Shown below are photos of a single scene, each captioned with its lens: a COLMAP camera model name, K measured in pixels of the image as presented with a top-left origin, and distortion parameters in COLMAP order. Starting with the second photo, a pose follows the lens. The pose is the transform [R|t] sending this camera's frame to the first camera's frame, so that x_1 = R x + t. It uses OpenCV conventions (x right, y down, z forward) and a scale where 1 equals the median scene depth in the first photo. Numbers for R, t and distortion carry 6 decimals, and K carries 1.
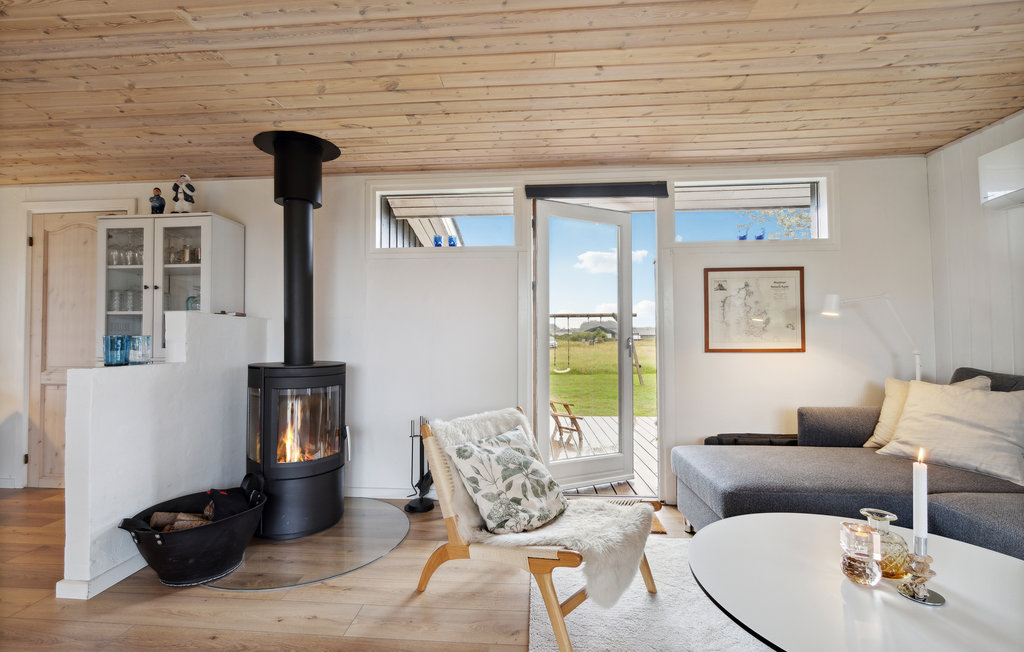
lens RADIAL K [[447.8, 0, 497.1], [0, 447.8, 329.1], [0, 0, 1]] dist [-0.000357, -0.000071]
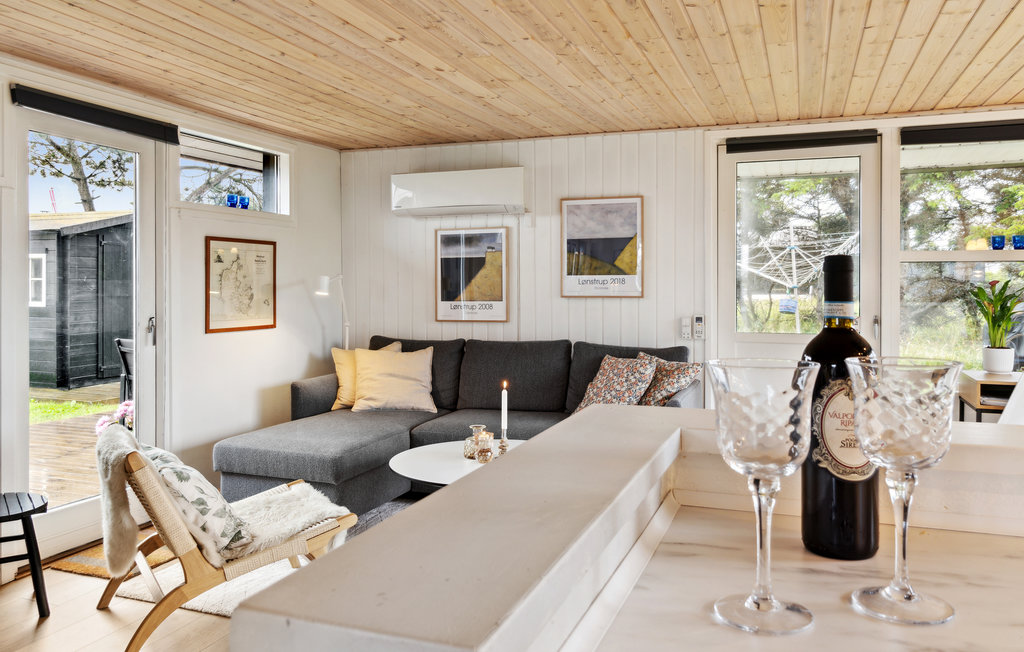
lens RADIAL K [[788.1, 0, 502.4], [0, 788.1, 283.6], [0, 0, 1]] dist [0.000168, 0.000764]
pose [[0.287426, 0.007585, 0.957773, -0.851715], [-0.023565, 0.999722, -0.000846, -0.057883], [-0.957513, -0.022327, 0.287525, 0.016453]]
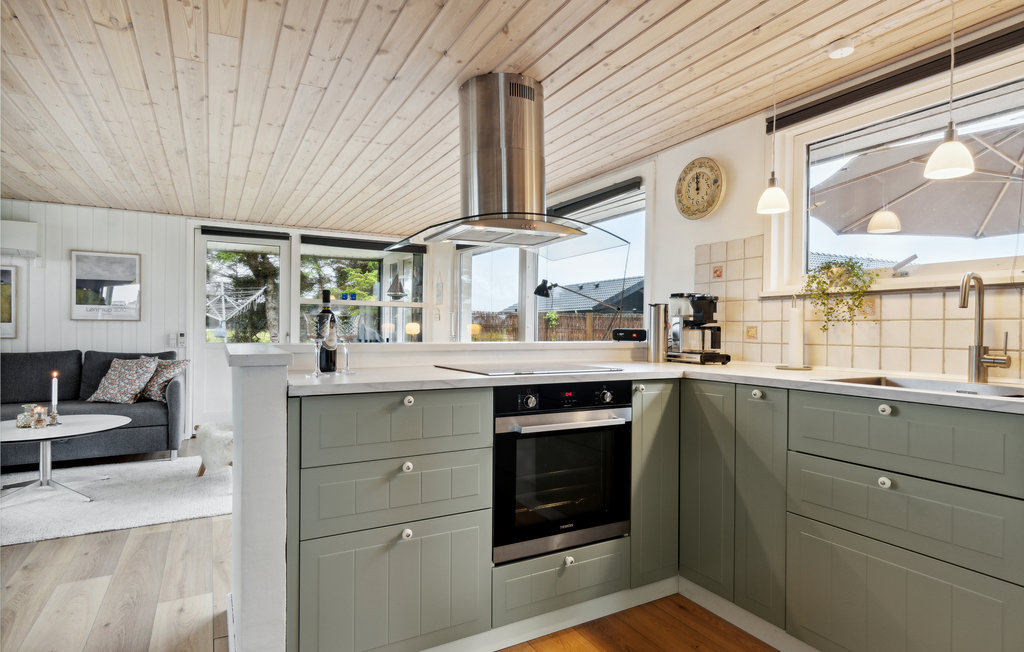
lens RADIAL K [[533.2, 0, 500.7], [0, 533.2, 330.0], [0, 0, 1]] dist [-0.003811, -0.001159]
pose [[-0.542756, -0.003869, 0.839881, -1.261284], [-0.027024, 0.999552, -0.012859, -0.015321], [-0.839456, -0.029676, -0.542617, 0.170610]]
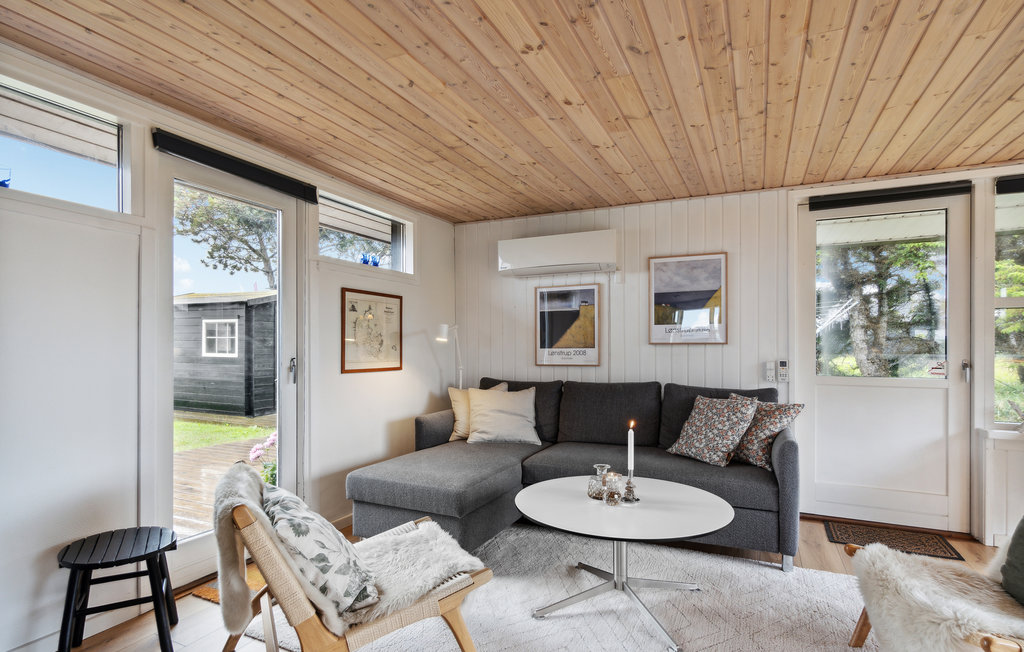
lens RADIAL K [[526.2, 0, 508.5], [0, 526.2, 346.8], [0, 0, 1]] dist [-0.000902, -0.000250]
pose [[0.359381, 0.008549, 0.933152, -0.491444], [-0.025002, 0.999687, 0.000470, -0.016371], [-0.932856, -0.023500, 0.359482, 0.253954]]
